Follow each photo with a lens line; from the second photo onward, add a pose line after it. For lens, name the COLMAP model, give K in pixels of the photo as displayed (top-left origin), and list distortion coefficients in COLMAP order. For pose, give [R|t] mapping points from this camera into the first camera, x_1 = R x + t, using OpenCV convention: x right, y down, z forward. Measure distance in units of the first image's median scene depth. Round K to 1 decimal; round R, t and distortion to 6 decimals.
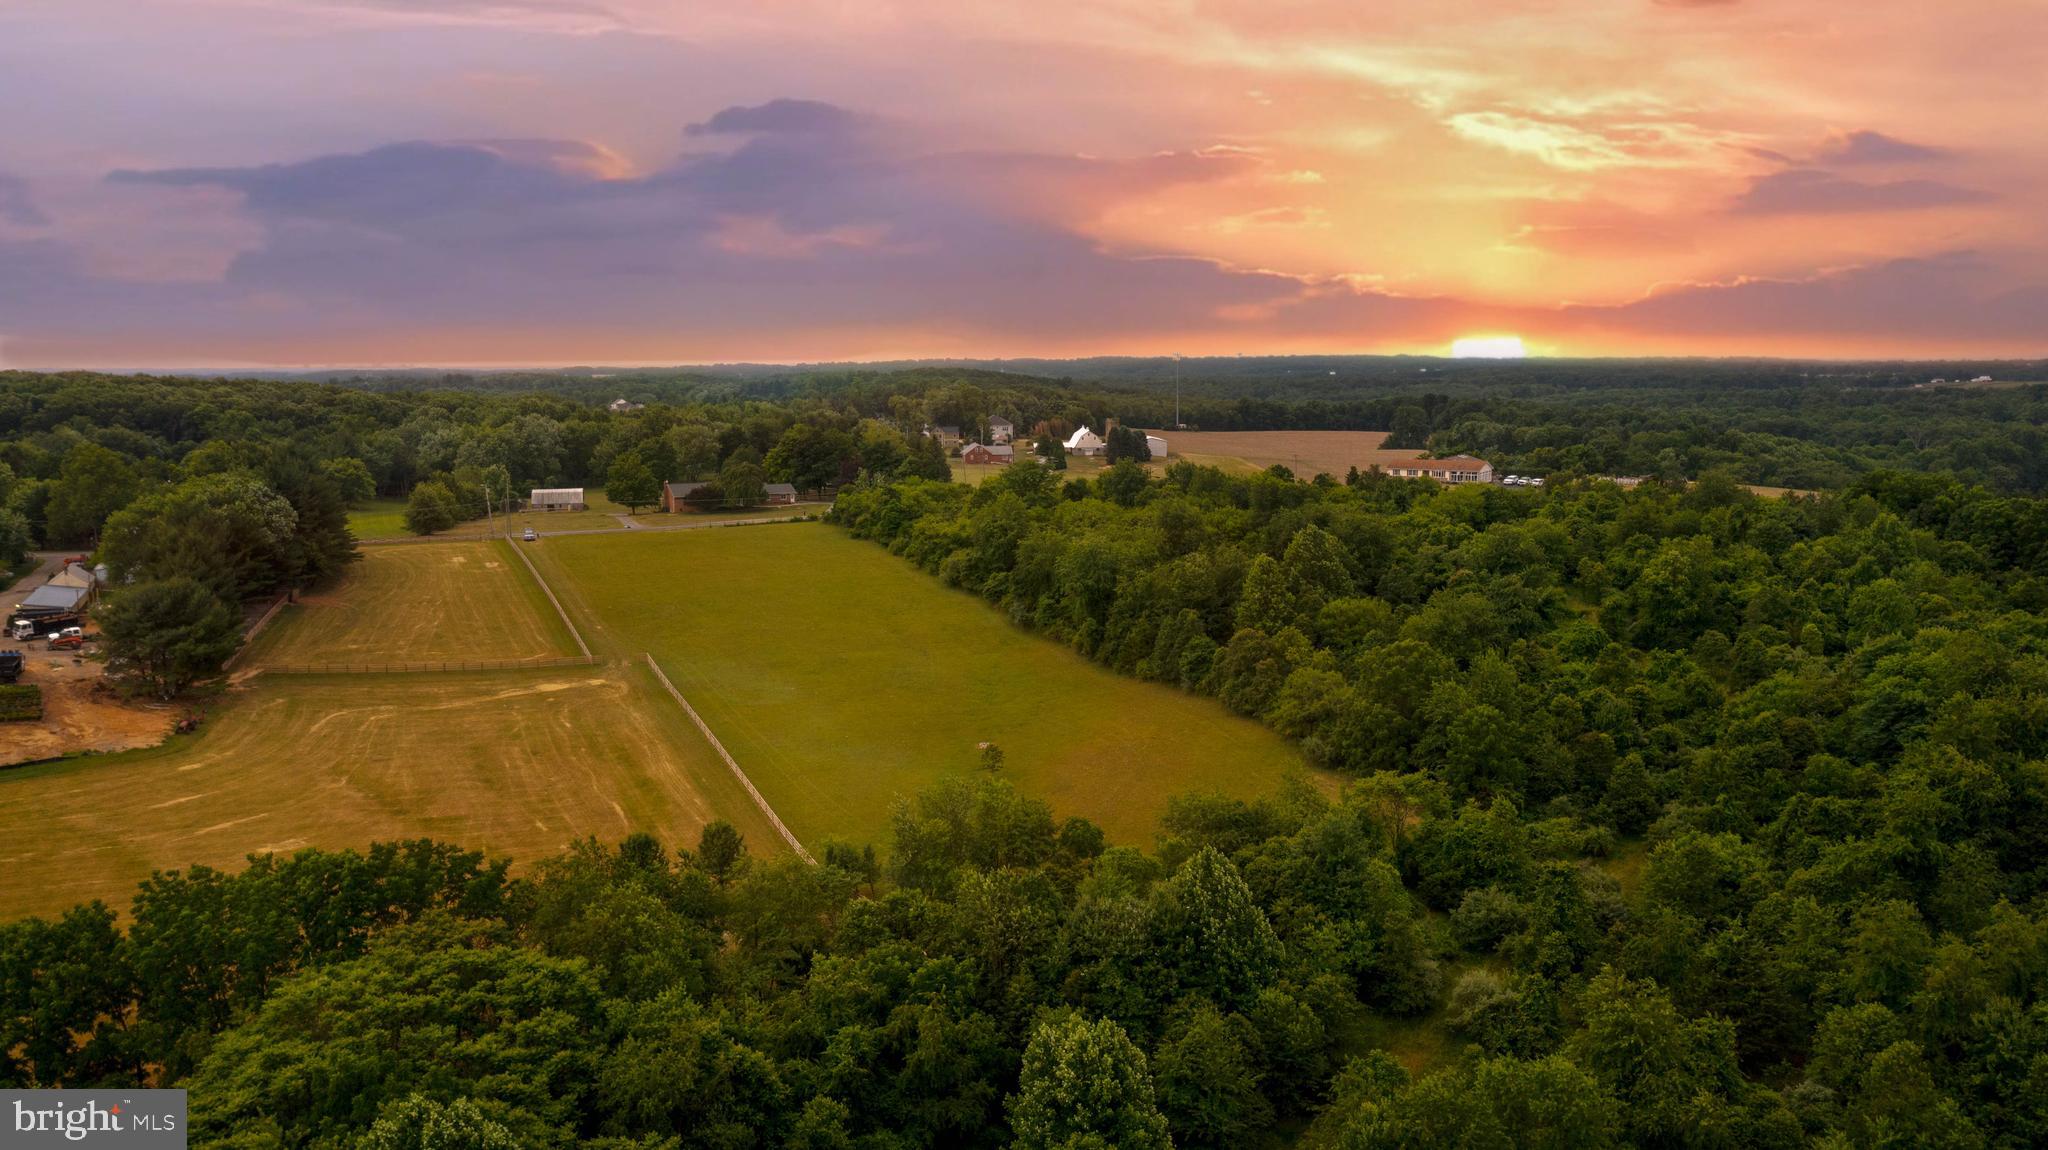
lens RADIAL K [[1642.1, 0, 1024.0], [0, 1642.1, 575.0], [0, 0, 1]] dist [-0.008649, -0.000463]
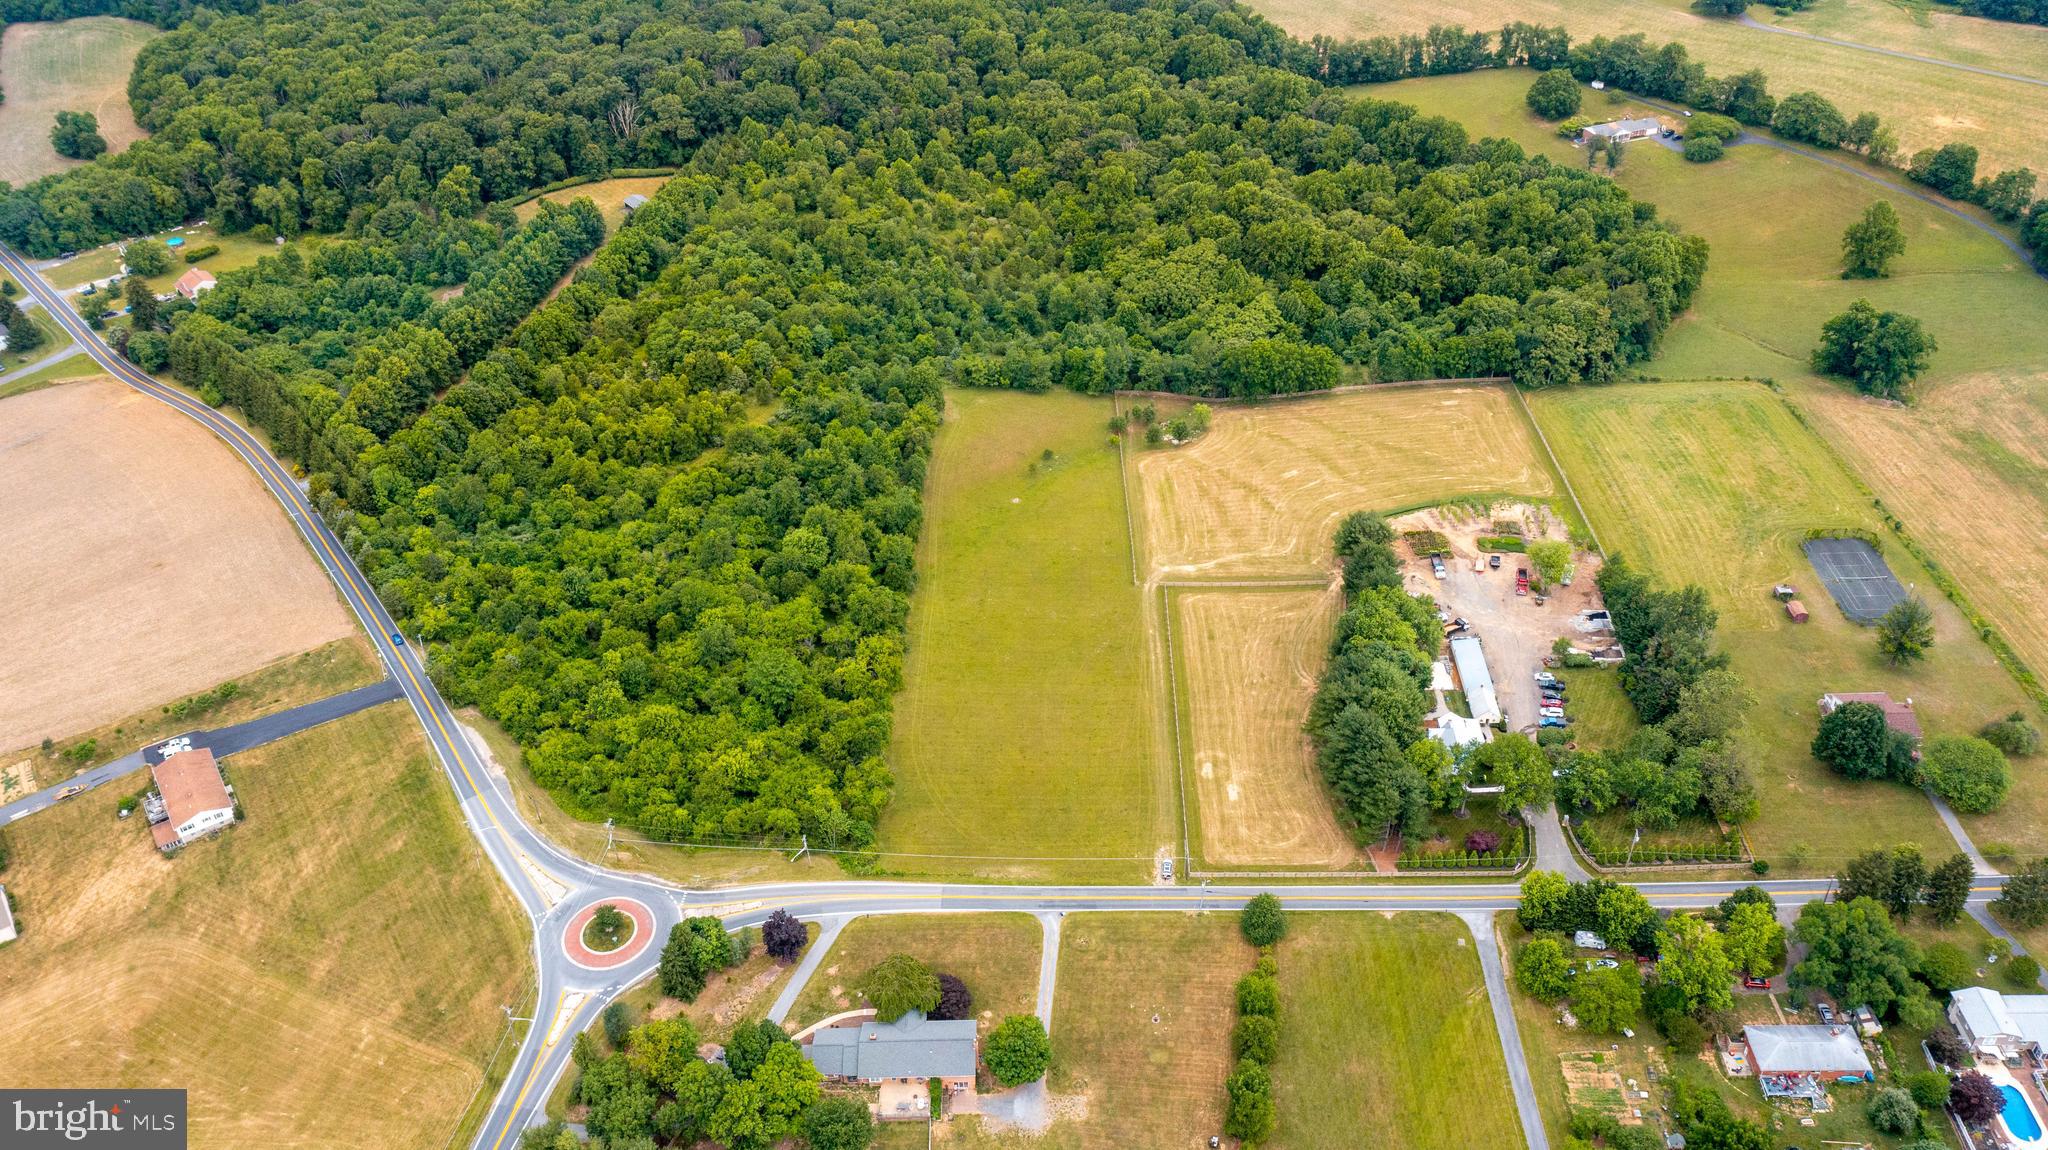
lens RADIAL K [[1598.0, 0, 1031.3], [0, 1598.0, 629.6], [0, 0, 1]] dist [0.011003, 0.002790]
pose [[-0.909262, -0.240050, 0.340028, -0.757560], [0.082668, 0.696505, 0.712774, -1.220070], [-0.407933, 0.676208, -0.613460, 2.216923]]
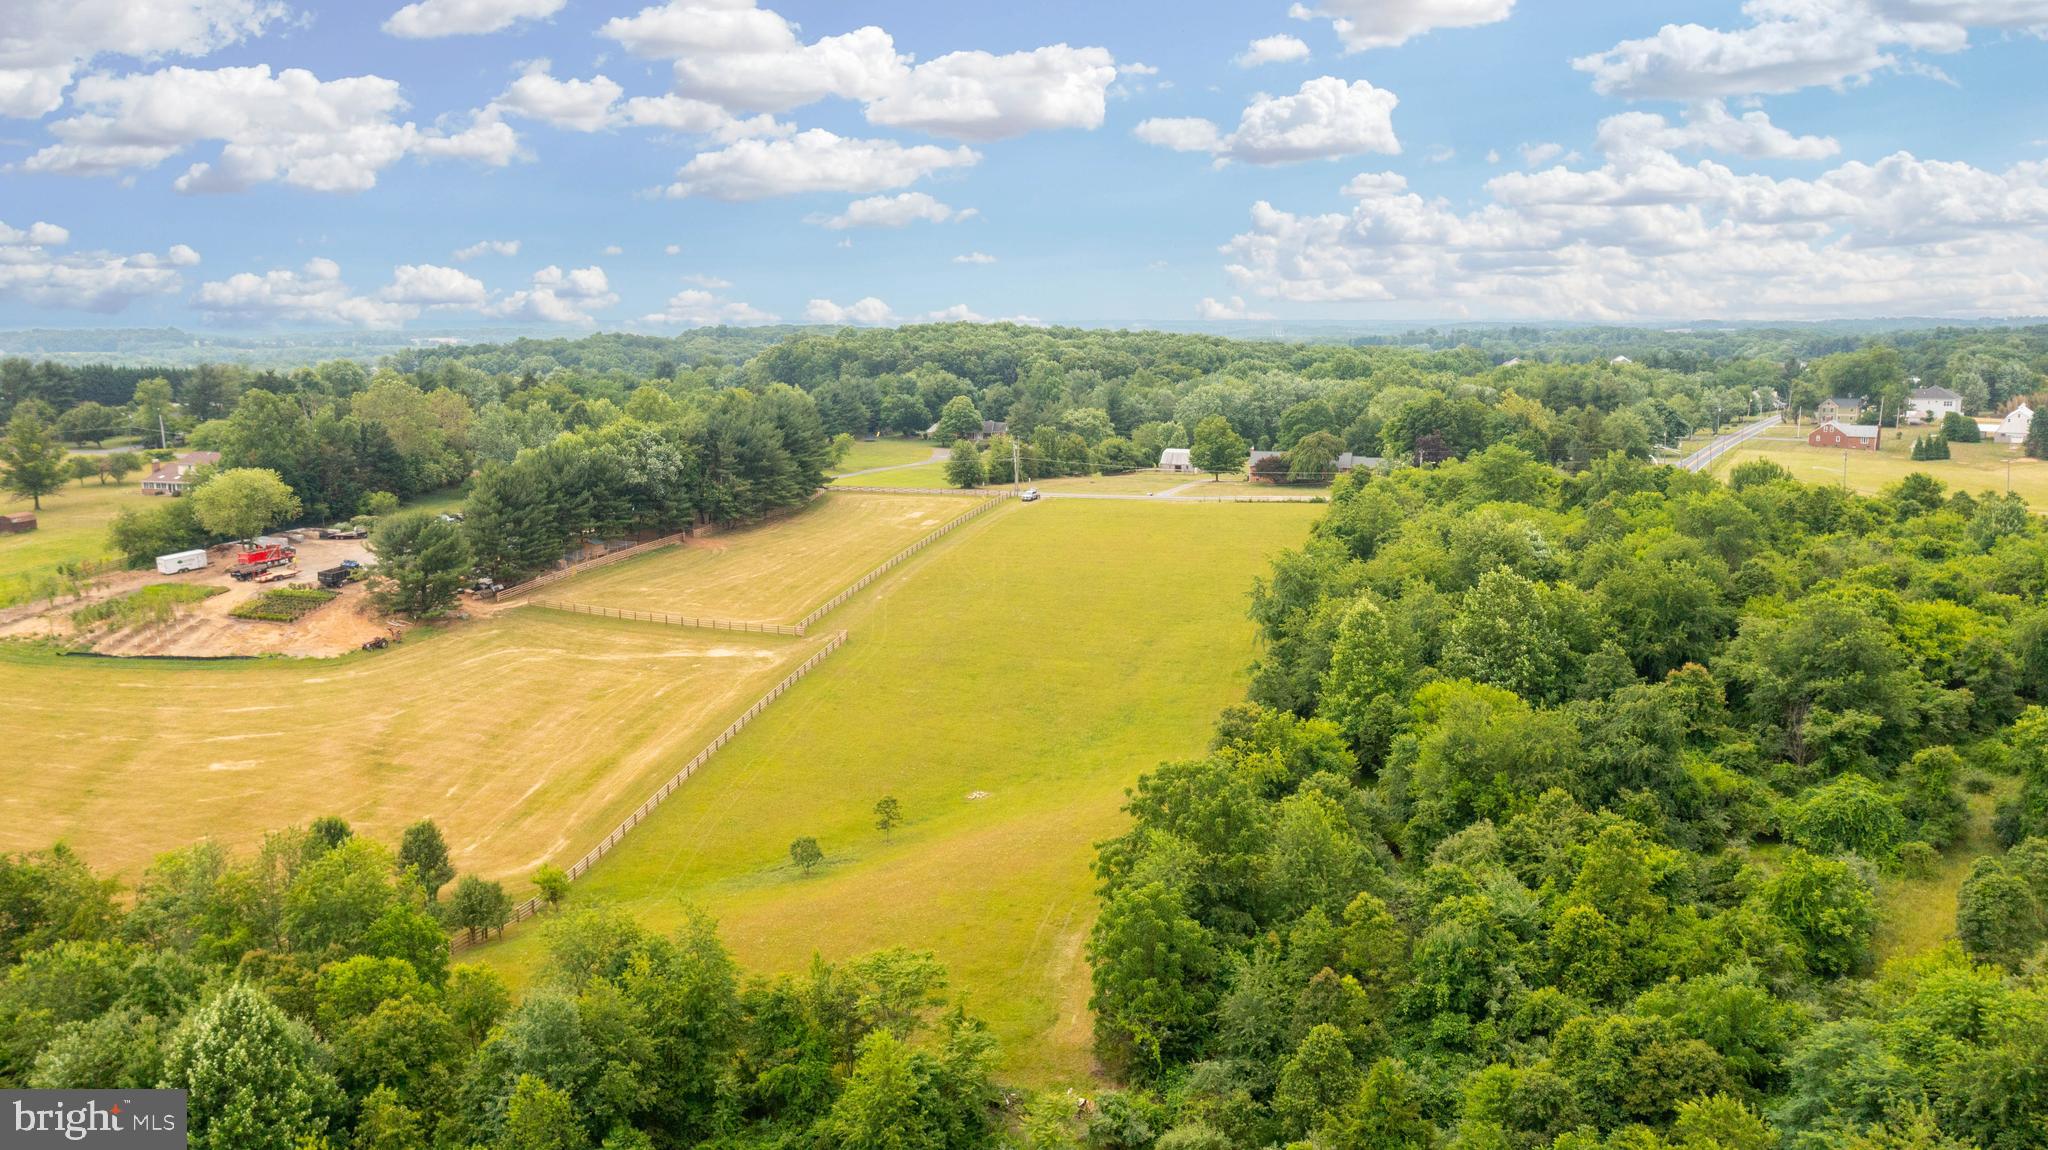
lens RADIAL K [[1635.4, 0, 1024.0], [0, 1635.4, 575.0], [0, 0, 1]] dist [0.004626, 0.004598]
pose [[0.781011, 0.104309, -0.615744, 0.429120], [-0.086359, 0.994519, 0.058937, -0.048884], [0.618517, 0.007144, 0.785739, 0.332245]]
